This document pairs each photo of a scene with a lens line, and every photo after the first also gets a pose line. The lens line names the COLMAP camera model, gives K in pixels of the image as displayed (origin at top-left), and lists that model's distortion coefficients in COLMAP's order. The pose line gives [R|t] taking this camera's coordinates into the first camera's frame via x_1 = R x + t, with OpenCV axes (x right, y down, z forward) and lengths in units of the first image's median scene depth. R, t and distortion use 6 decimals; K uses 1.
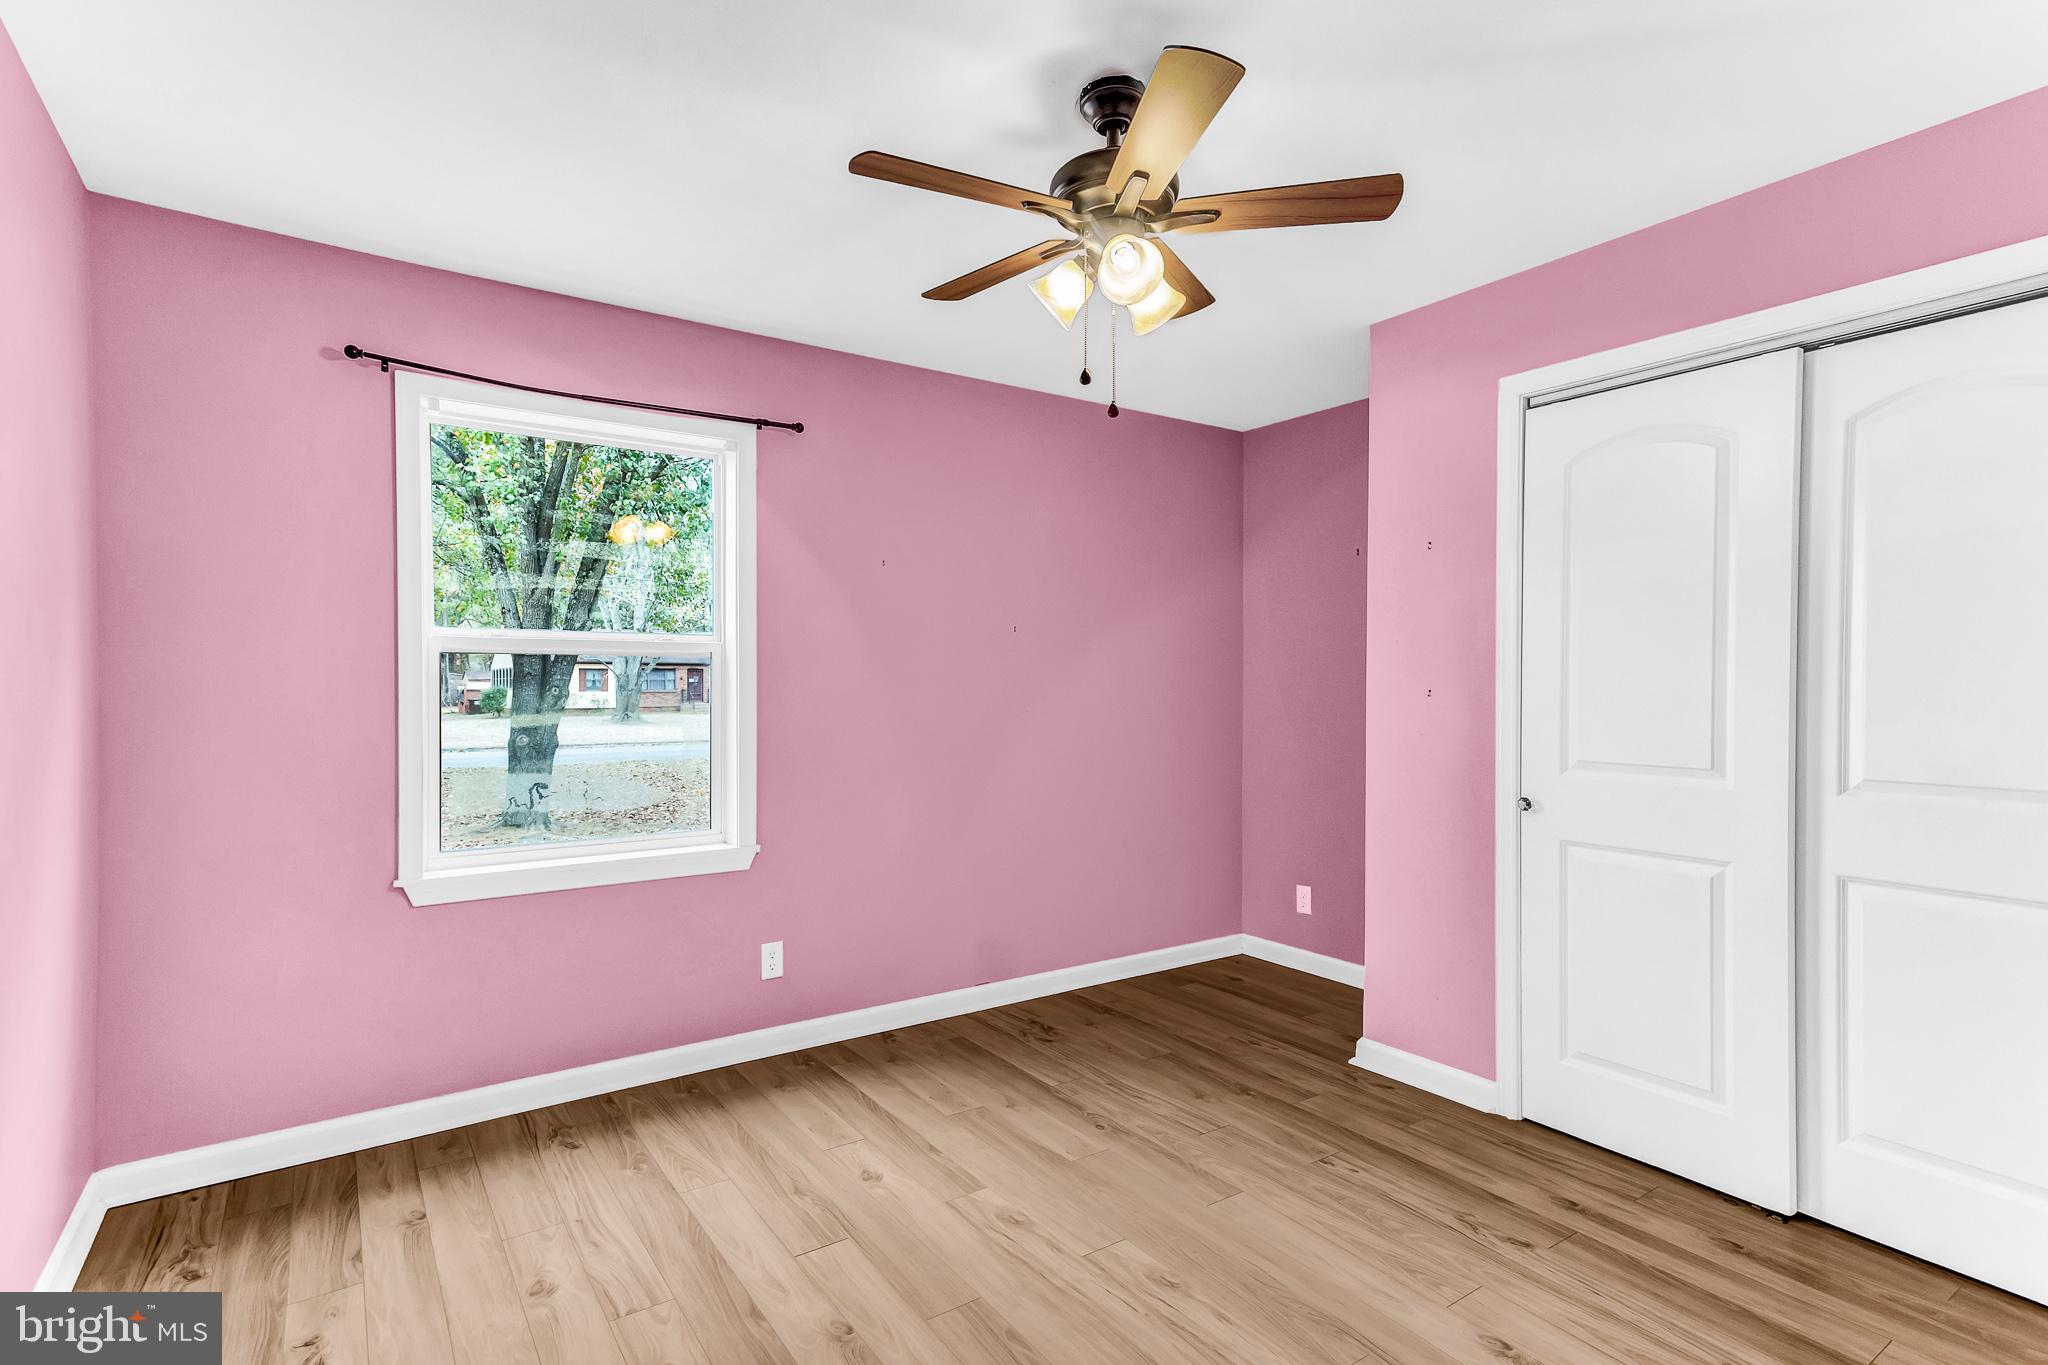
lens RADIAL K [[1006.7, 0, 1006.0], [0, 1006.7, 685.2], [0, 0, 1]] dist [0.032294, 0.000548]
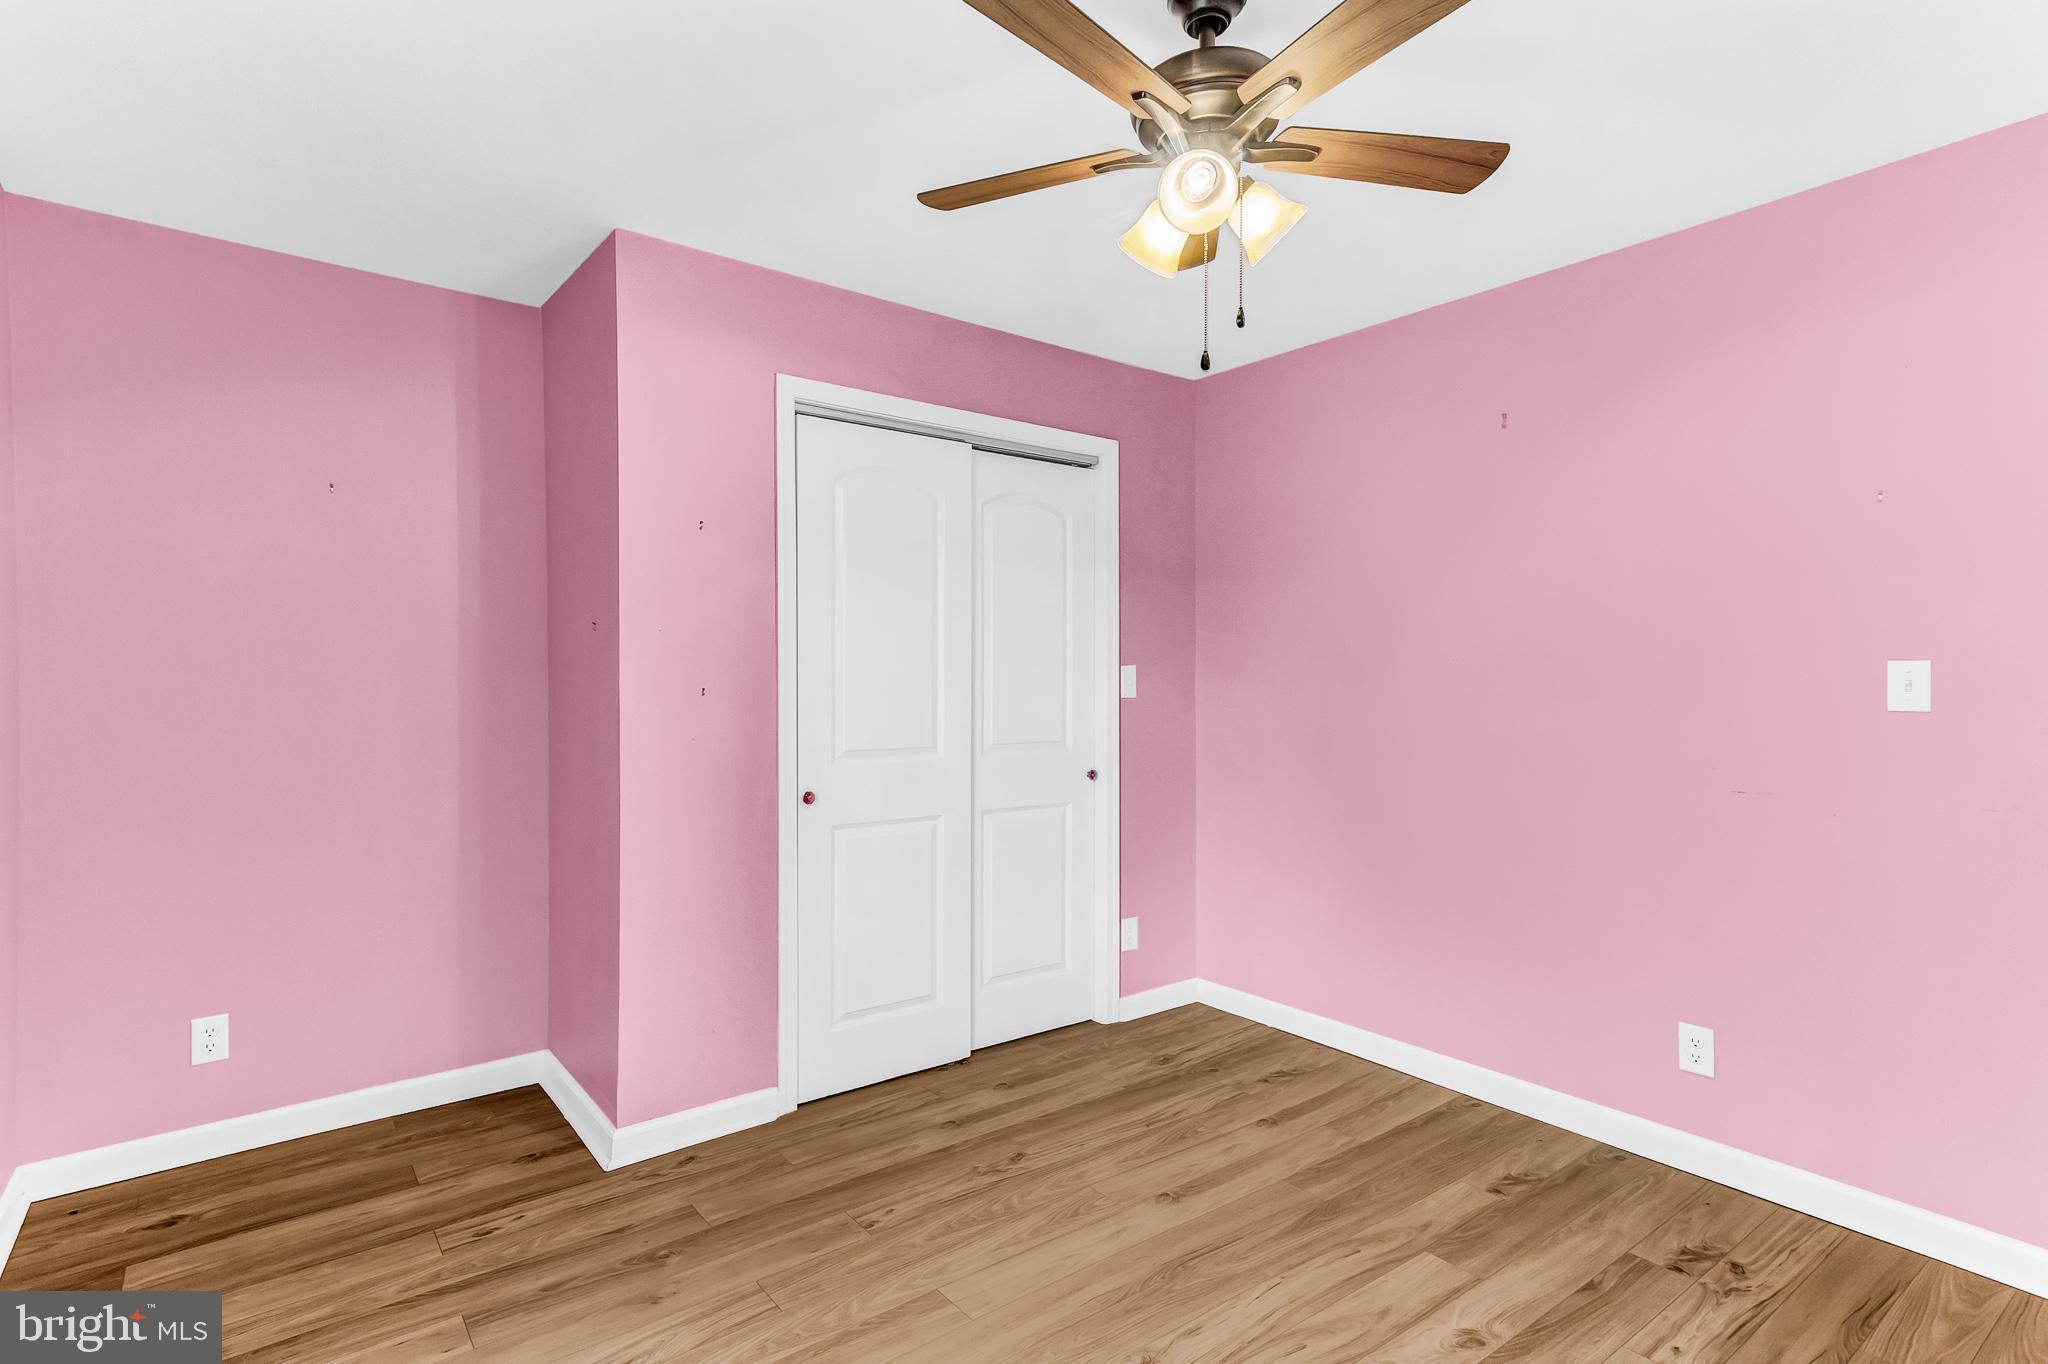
lens RADIAL K [[1006.7, 0, 1003.4], [0, 1006.7, 682.5], [0, 0, 1]] dist [0.032294, 0.000548]
pose [[-0.041810, -0.007001, 0.999101, -0.562821], [0.002702, 0.999971, 0.007120, -0.008104], [-0.999122, 0.002997, -0.041790, 0.909131]]
